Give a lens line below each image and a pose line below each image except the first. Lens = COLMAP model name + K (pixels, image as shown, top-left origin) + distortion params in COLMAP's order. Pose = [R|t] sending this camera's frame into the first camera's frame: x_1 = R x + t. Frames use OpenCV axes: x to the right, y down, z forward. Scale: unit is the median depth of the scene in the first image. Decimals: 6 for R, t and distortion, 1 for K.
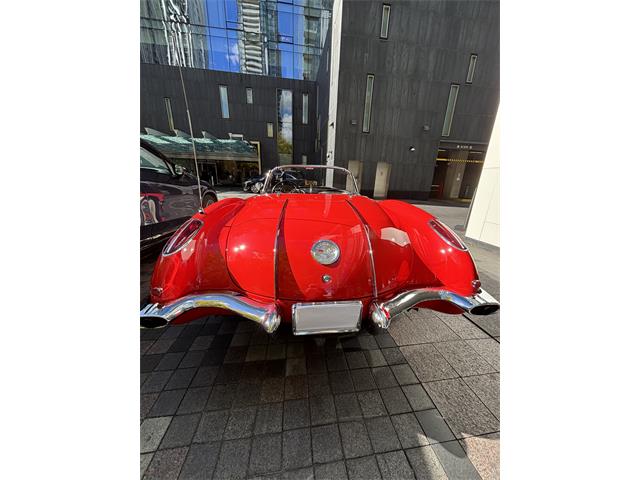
lens RADIAL K [[193.2, 0, 320.0], [0, 193.2, 240.0], [0, 0, 1]] dist [-0.000626, -0.000047]
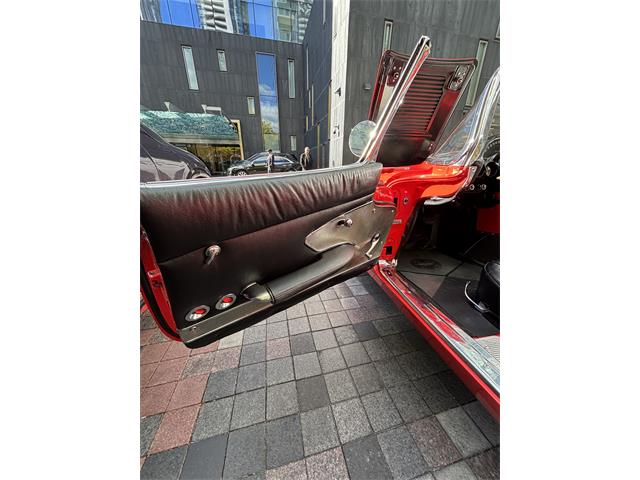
lens RADIAL K [[193.2, 0, 320.0], [0, 193.2, 240.0], [0, 0, 1]] dist [-0.000626, -0.000047]
pose [[0.994165, -0.062922, 0.087614, -0.103132], [0.057497, 0.996348, 0.063124, -0.035429], [-0.091266, -0.057718, 0.994152, 0.156467]]
